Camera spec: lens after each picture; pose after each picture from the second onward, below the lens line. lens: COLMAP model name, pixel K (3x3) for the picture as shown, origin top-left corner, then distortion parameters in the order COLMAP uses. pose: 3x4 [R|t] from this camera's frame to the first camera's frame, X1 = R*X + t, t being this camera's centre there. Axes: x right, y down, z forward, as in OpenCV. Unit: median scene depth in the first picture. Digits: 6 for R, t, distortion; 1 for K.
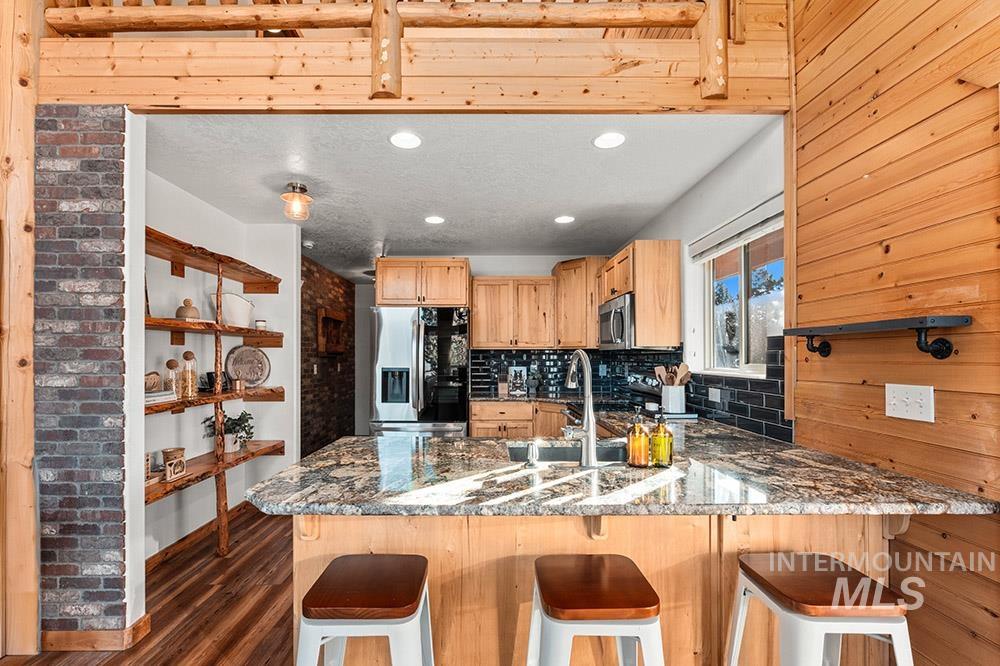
lens RADIAL K [[436.7, 0, 481.6], [0, 436.7, 356.8], [0, 0, 1]] dist [-0.005899, 0.000152]
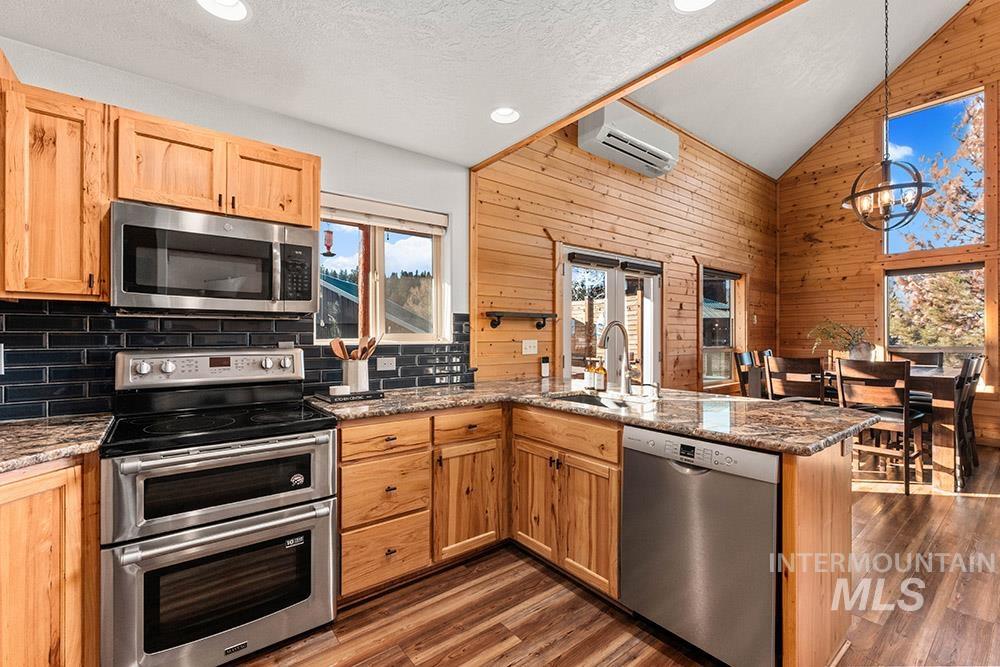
lens RADIAL K [[428.9, 0, 496.1], [0, 428.9, 334.5], [0, 0, 1]] dist [0.002629, -0.001199]
pose [[-0.615088, 0.000740, 0.788458, -0.579226], [0.000682, 1.000000, -0.000407, 0.025777], [-0.788458, 0.000287, -0.615088, 1.927279]]
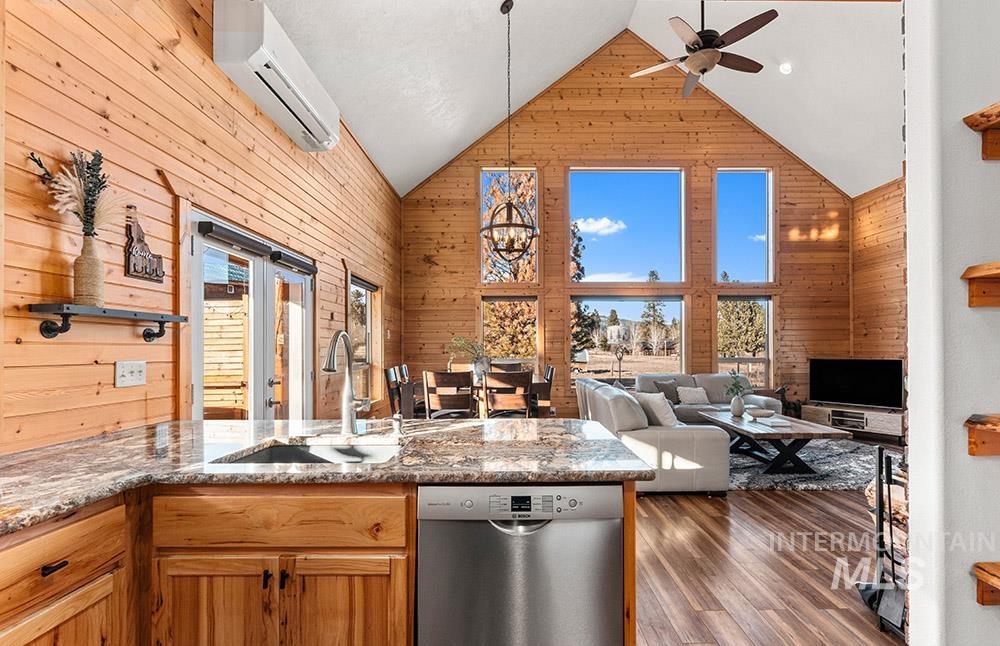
lens RADIAL K [[457.3, 0, 512.6], [0, 457.3, 348.6], [0, 0, 1]] dist [0.000525, 0.000535]
pose [[-0.999900, 0.003815, -0.013582, -0.136051], [0.003832, 0.999992, -0.001245, 0.025029], [0.013577, -0.001297, -0.999907, 1.795302]]
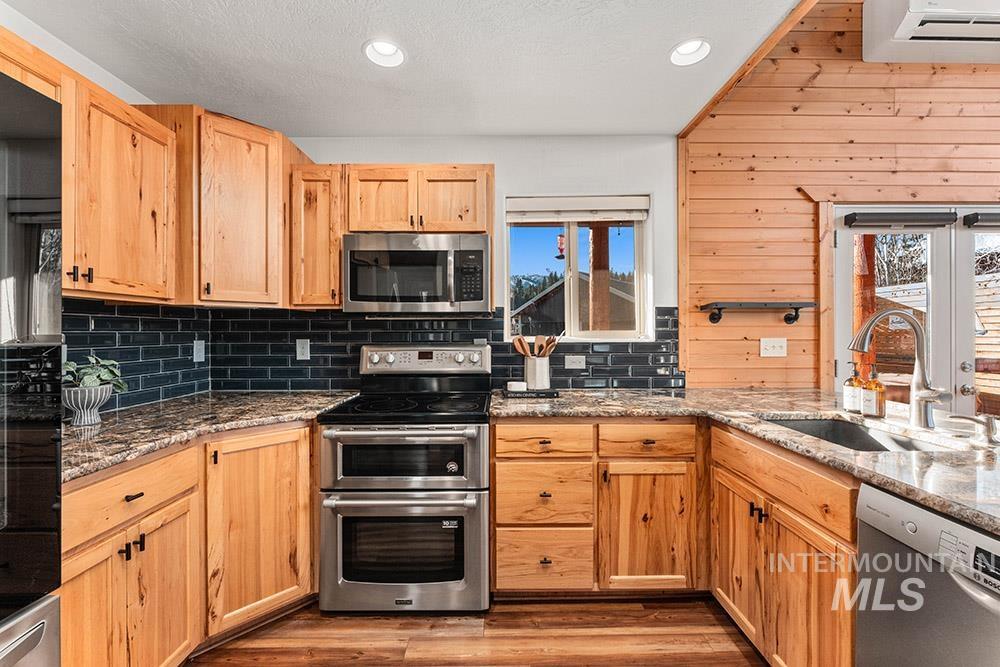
lens RADIAL K [[405.9, 0, 502.0], [0, 405.9, 332.1], [0, 0, 1]] dist [-0.003695, 0.000345]
pose [[-0.012652, 0.001749, 0.999918, -0.532826], [0.005499, 0.999983, -0.001680, 0.026718], [-0.999905, 0.005477, -0.012661, 1.600023]]
